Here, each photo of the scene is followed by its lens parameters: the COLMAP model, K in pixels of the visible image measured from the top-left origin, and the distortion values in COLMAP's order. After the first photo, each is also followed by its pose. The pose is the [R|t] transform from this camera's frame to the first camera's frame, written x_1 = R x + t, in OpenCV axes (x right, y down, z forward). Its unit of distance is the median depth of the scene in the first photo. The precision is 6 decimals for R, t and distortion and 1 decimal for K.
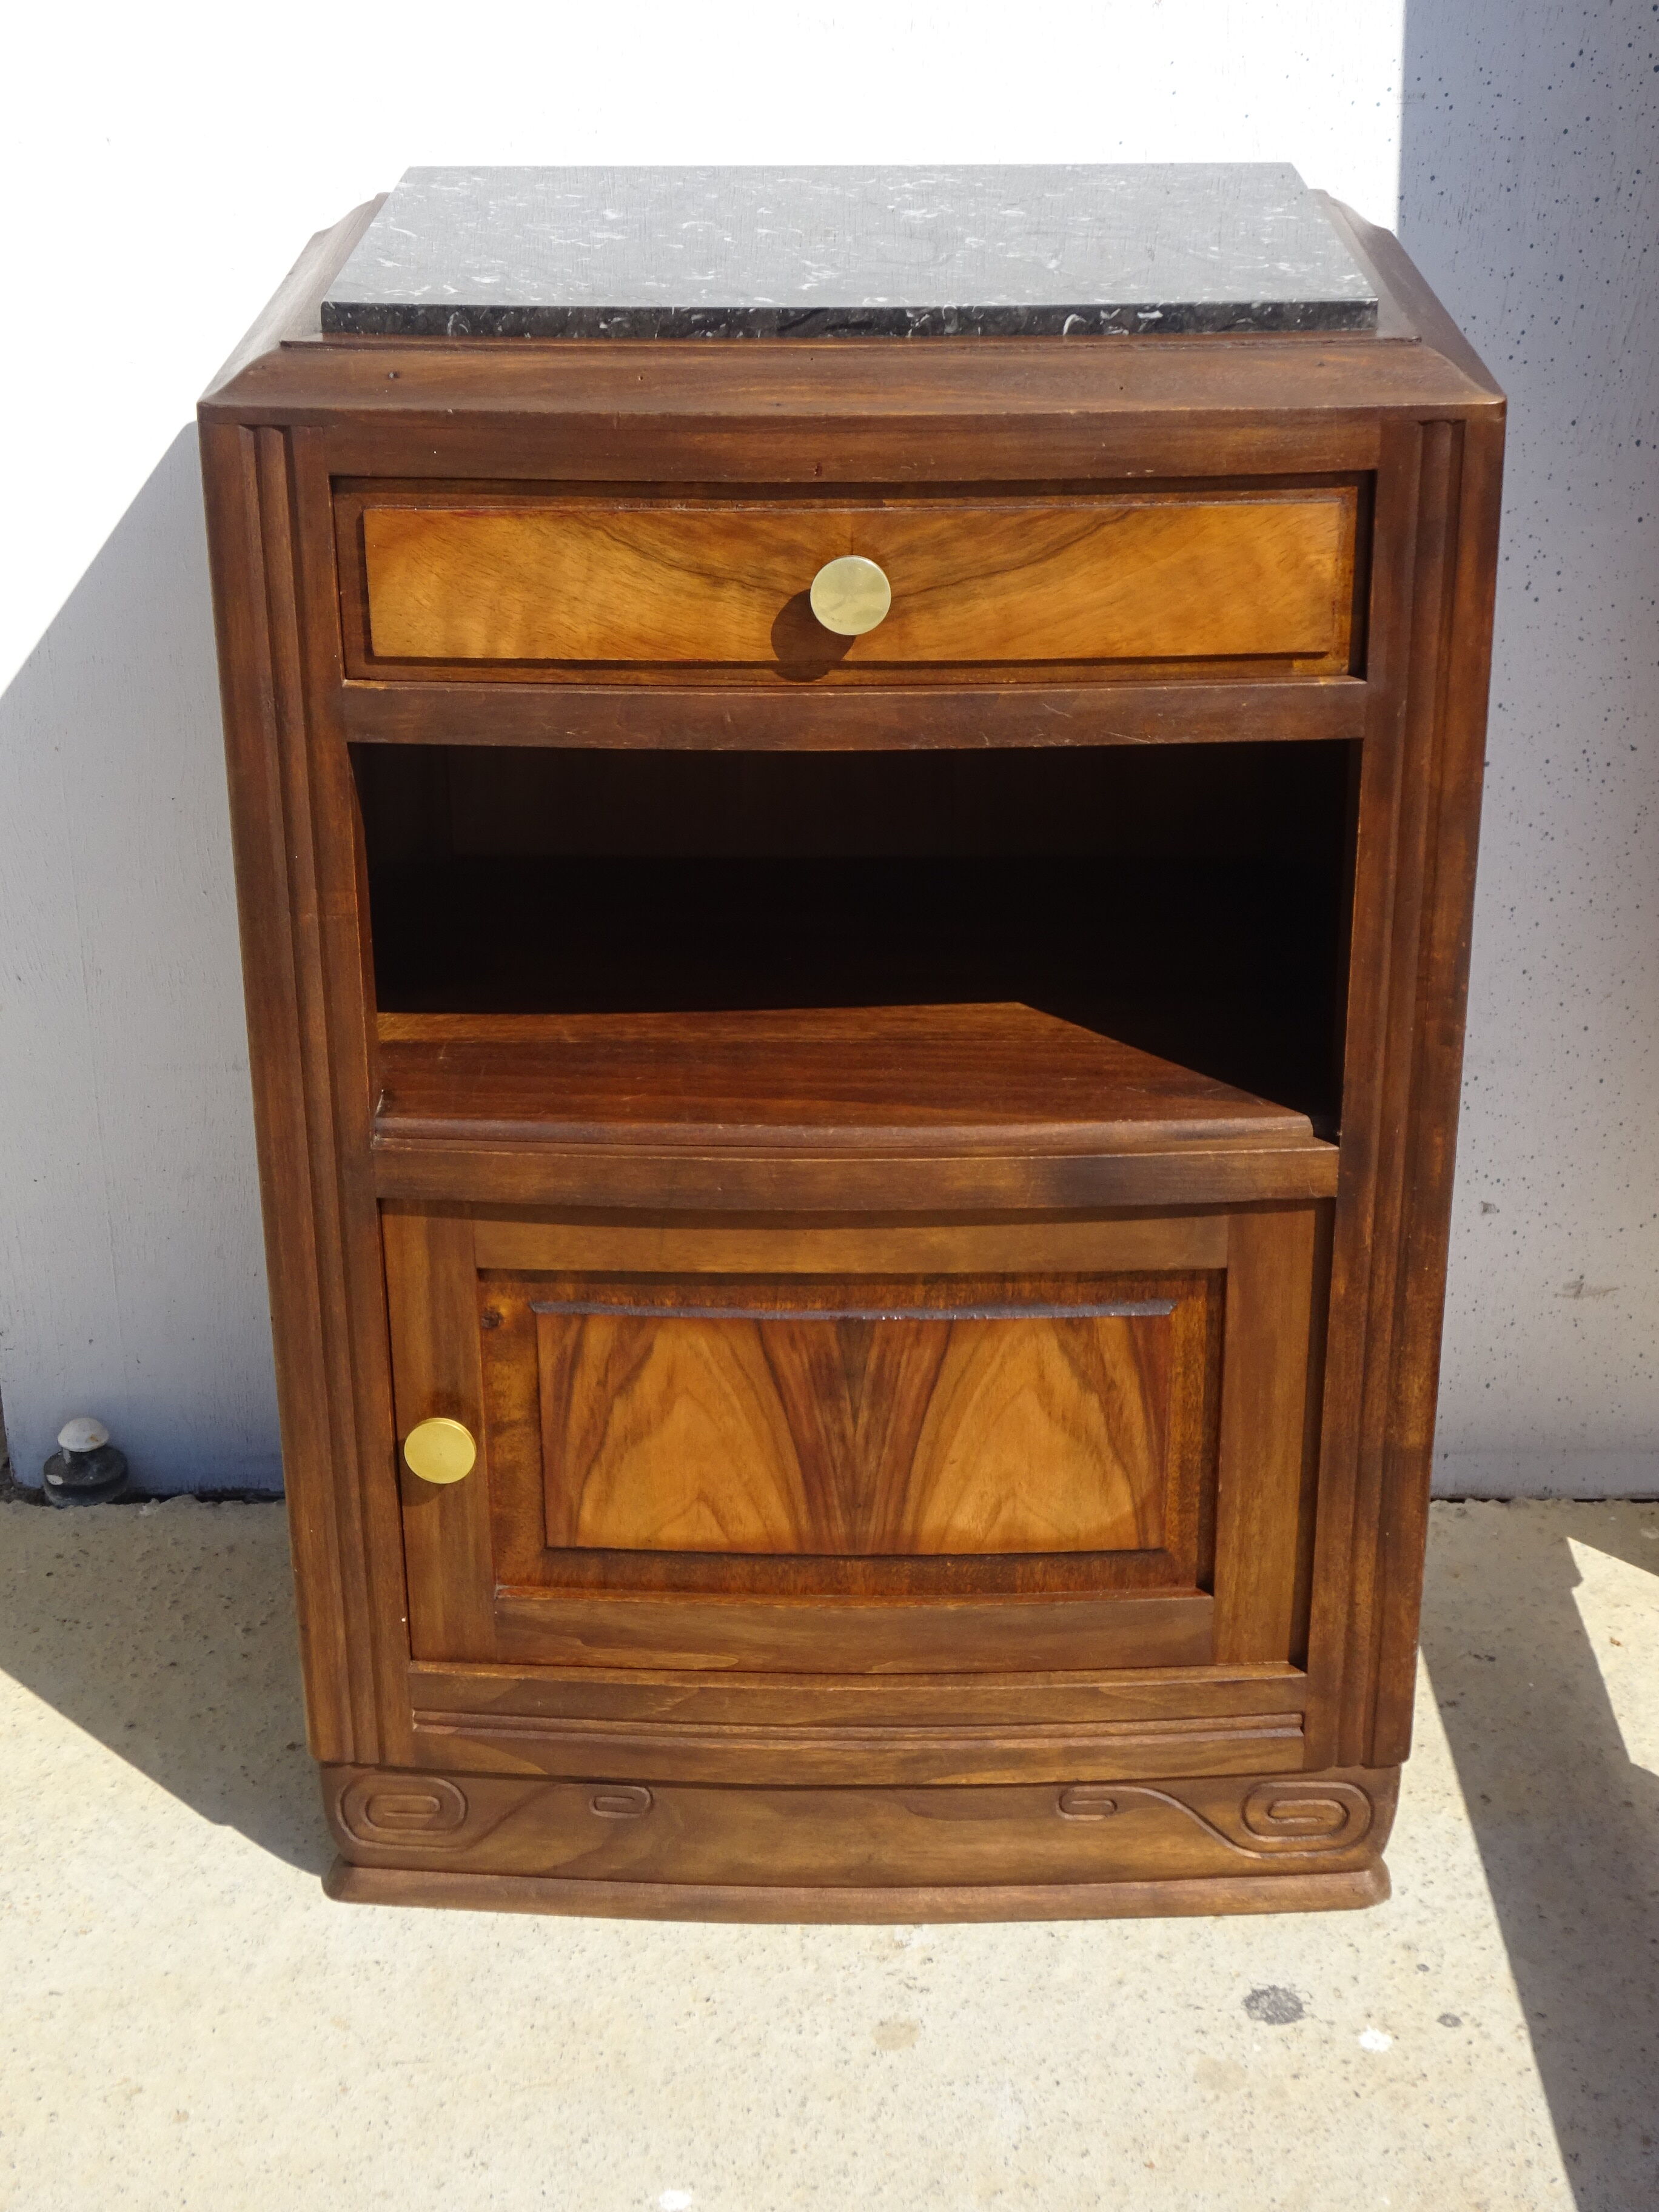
lens RADIAL K [[3544.8, 0, 829.8], [0, 3544.8, 1107.9], [0, 0, 1]] dist [-0.006129, 0.000000]
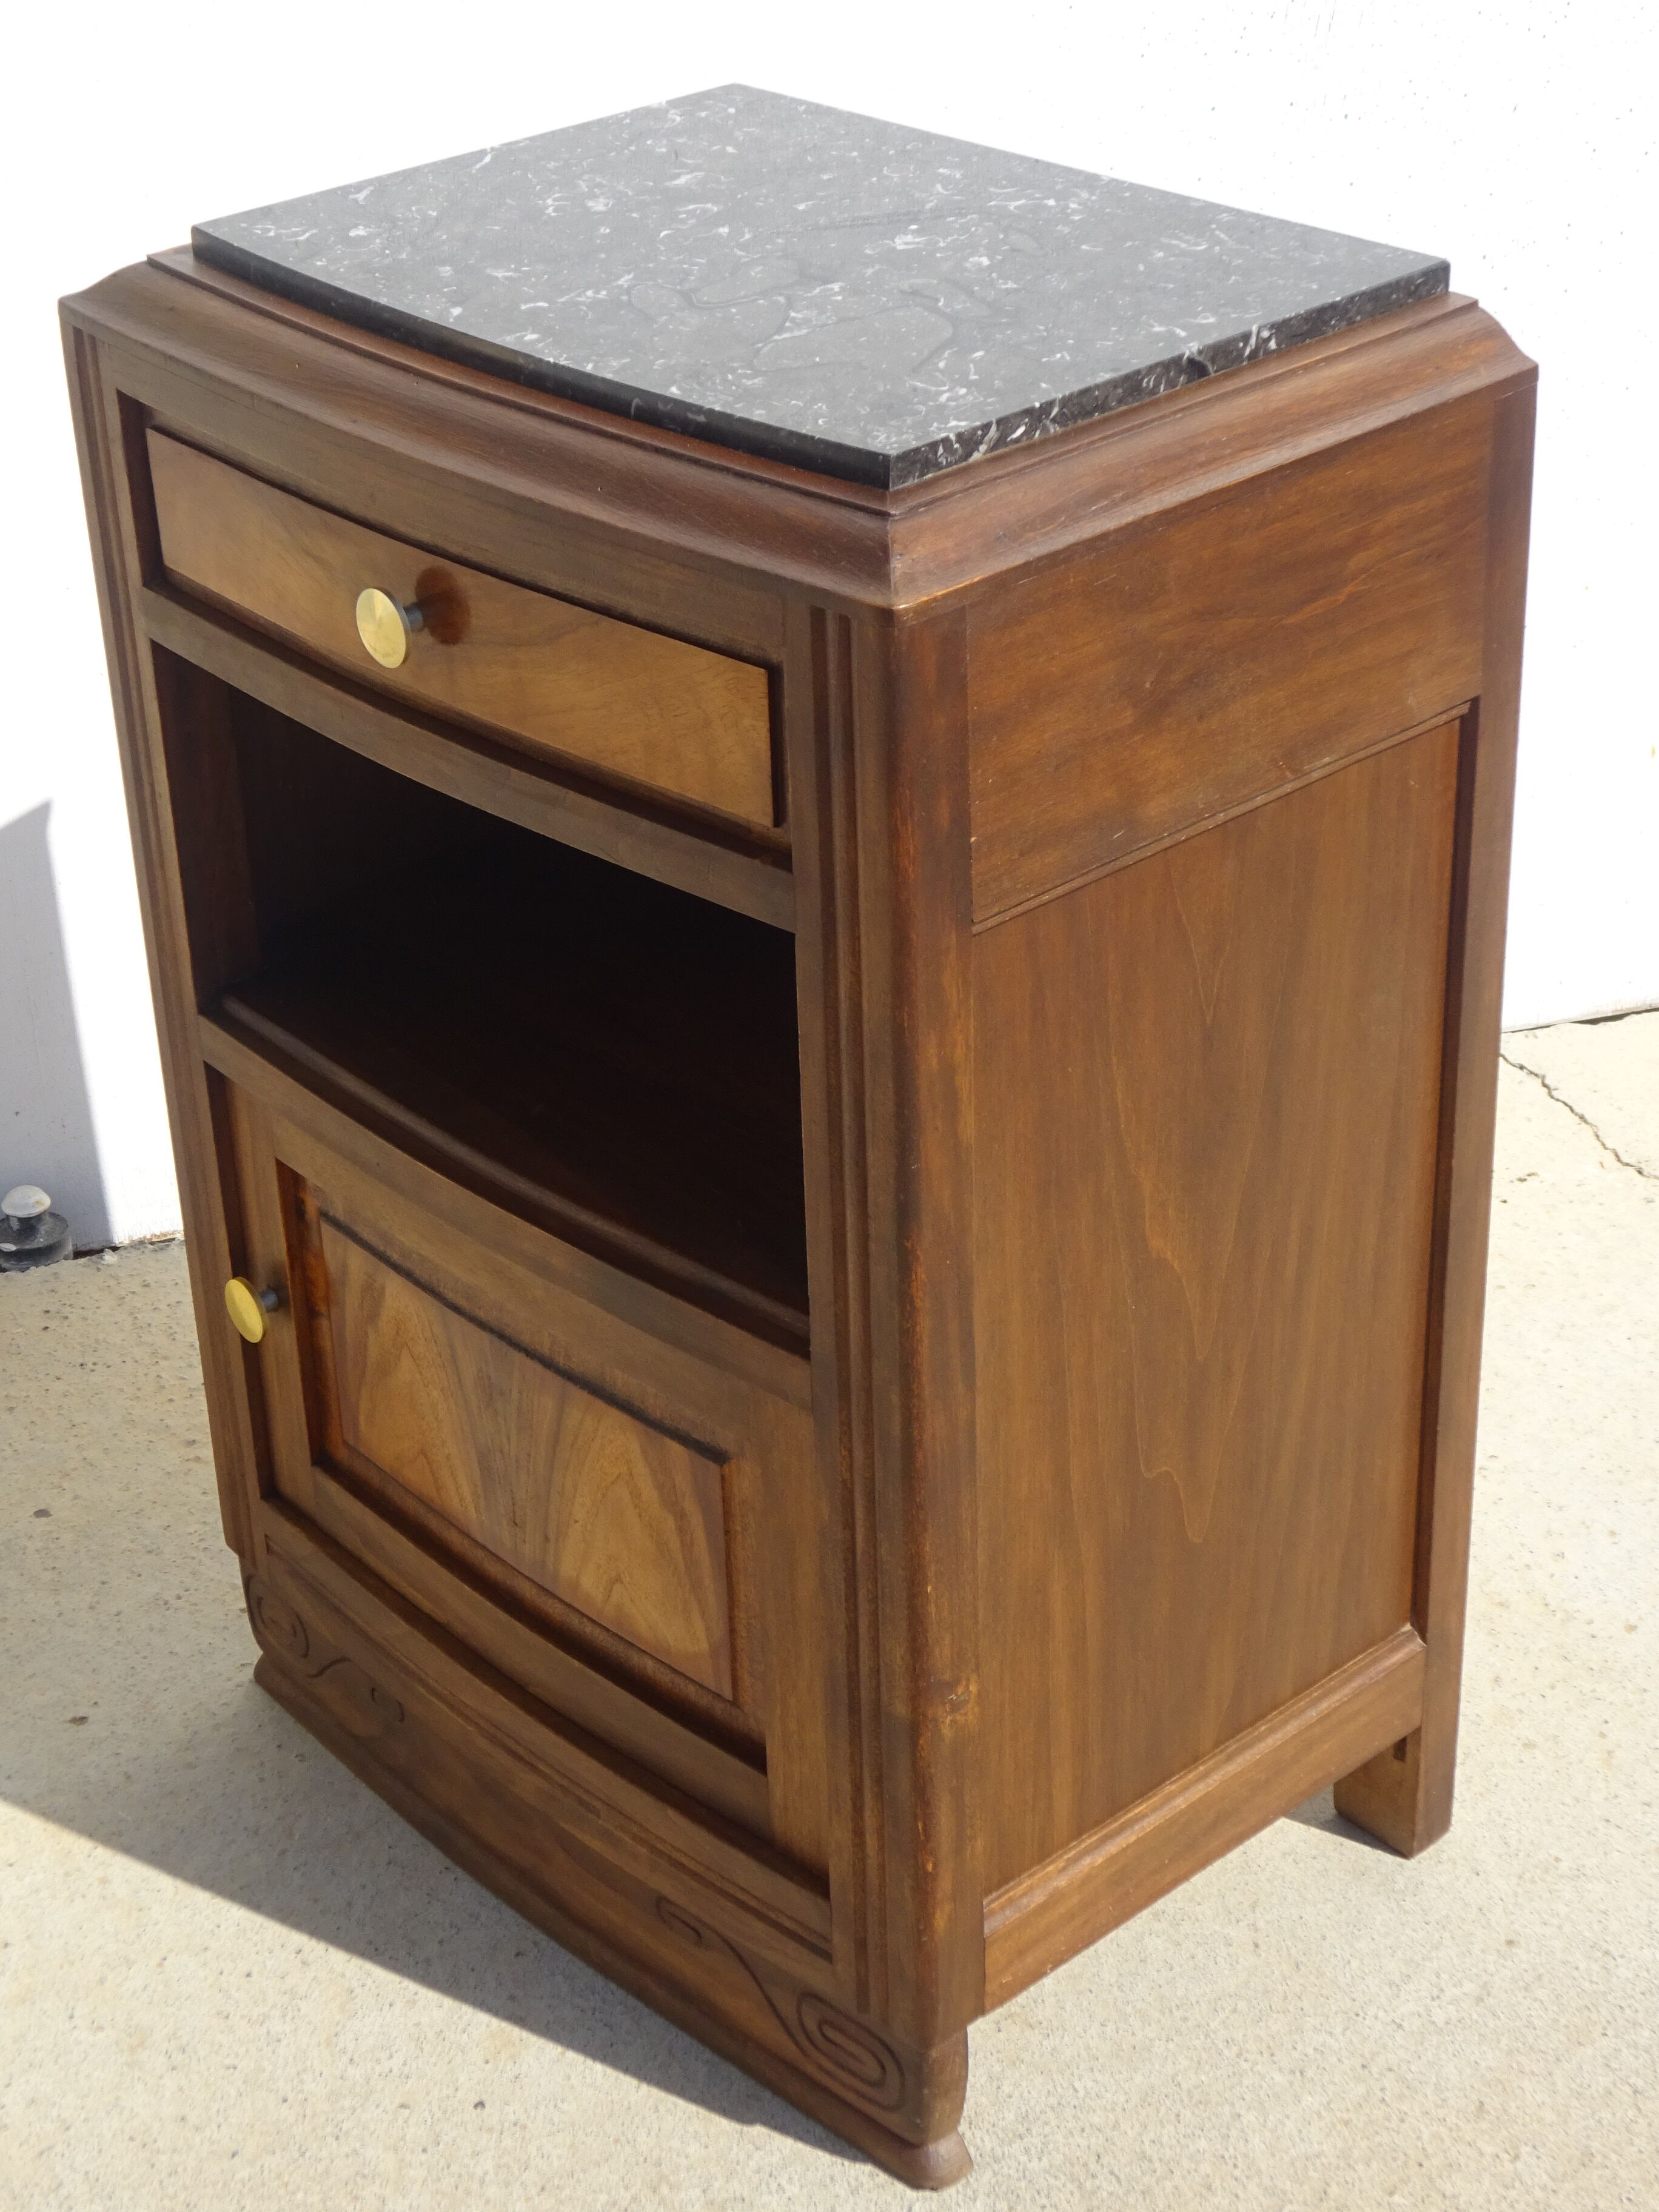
lens RADIAL K [[3840.1, 0, 836.1], [0, 3840.1, 1091.0], [0, 0, 1]] dist [0.014894, 0.000000]
pose [[0.685852, 0.338820, -0.644056, 0.726493], [-0.280688, 0.939690, 0.195442, -0.237402], [0.671433, 0.046734, 0.739591, 0.273318]]
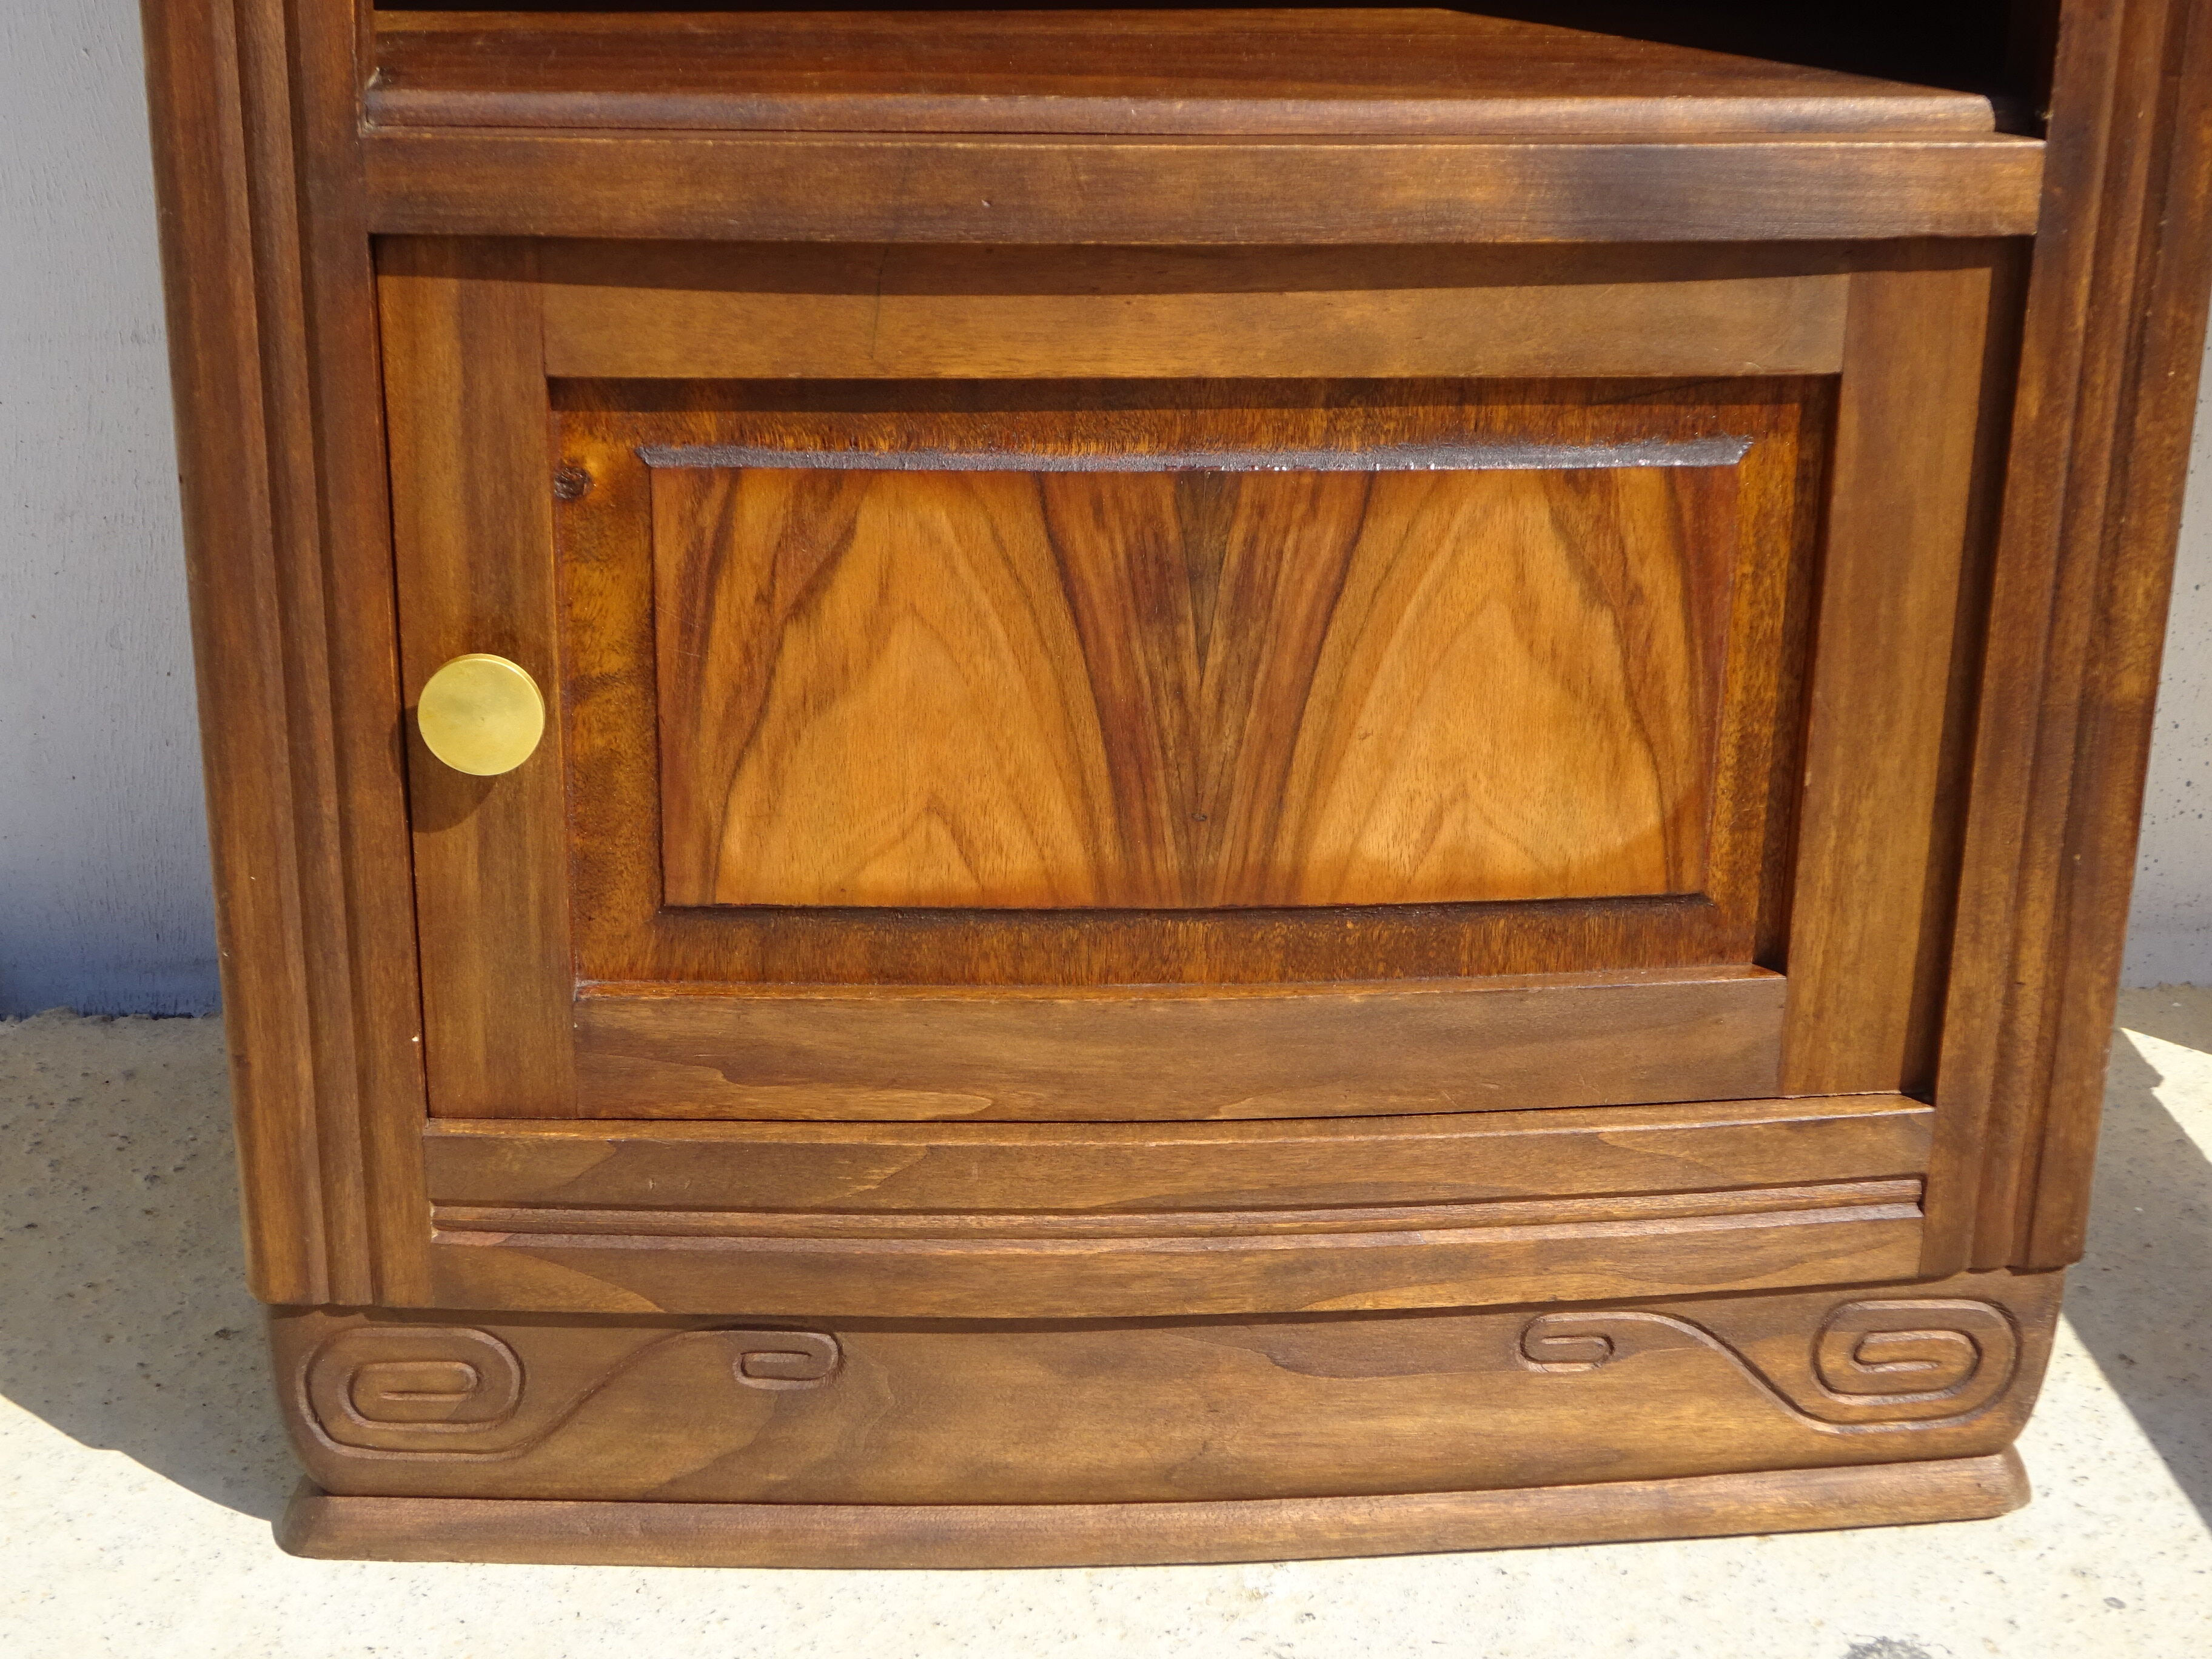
lens RADIAL K [[3544.8, 0, 1126.1], [0, 3544.8, 818.1], [0, 0, 1]] dist [-0.006129, 0.000000]
pose [[0.995567, -0.010110, 0.093515, -0.060555], [0.015315, 0.998363, -0.055110, 0.147256], [-0.092805, 0.056298, 0.994091, 0.426616]]
